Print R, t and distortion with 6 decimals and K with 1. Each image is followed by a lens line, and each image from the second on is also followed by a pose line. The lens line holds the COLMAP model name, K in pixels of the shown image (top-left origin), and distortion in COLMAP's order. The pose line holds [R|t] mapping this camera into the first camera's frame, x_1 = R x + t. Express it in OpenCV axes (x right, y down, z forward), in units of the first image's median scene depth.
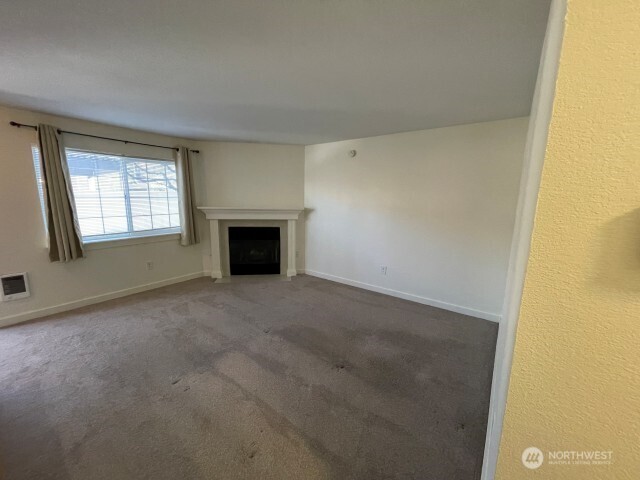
lens RADIAL K [[258.1, 0, 320.8], [0, 258.1, 241.6], [0, 0, 1]] dist [-0.000689, -0.000007]
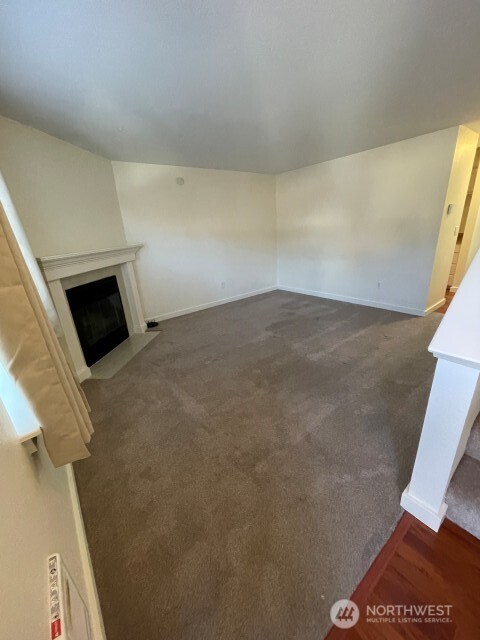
lens RADIAL K [[258.1, 0, 240.0], [0, 258.1, 320.0], [0, 0, 1]] dist [-0.000689, -0.000007]
pose [[0.258152, -0.355108, 0.898474, -0.844364], [0.237262, 0.924819, 0.297350, -0.078660], [-0.936517, 0.136412, 0.322998, 0.494762]]
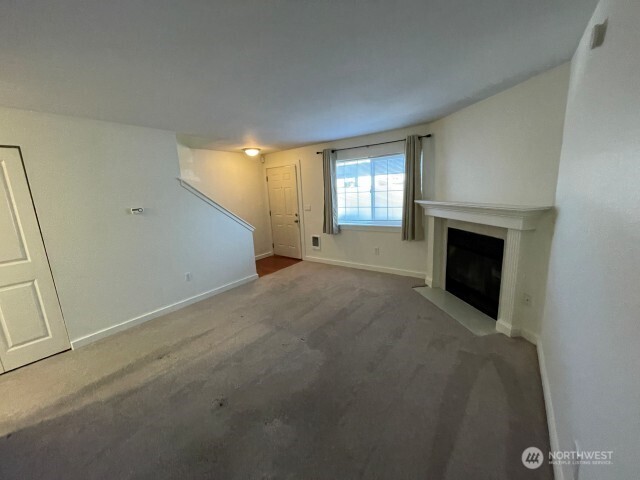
lens RADIAL K [[258.1, 0, 320.8], [0, 258.1, 241.6], [0, 0, 1]] dist [-0.000689, -0.000007]
pose [[0.010002, 0.181131, -0.983408, 0.423670], [-0.128599, 0.975524, 0.178371, -0.110953], [0.991646, 0.124681, 0.033050, 0.646141]]
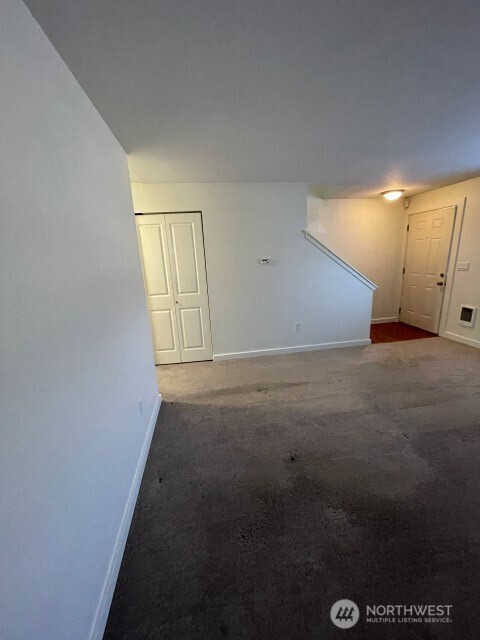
lens RADIAL K [[258.1, 0, 240.0], [0, 258.1, 320.0], [0, 0, 1]] dist [-0.000689, -0.000007]
pose [[-0.692378, 0.191999, -0.695521, 0.363758], [-0.093885, 0.931778, 0.350678, -0.106962], [0.715401, 0.308101, -0.627117, 0.665690]]
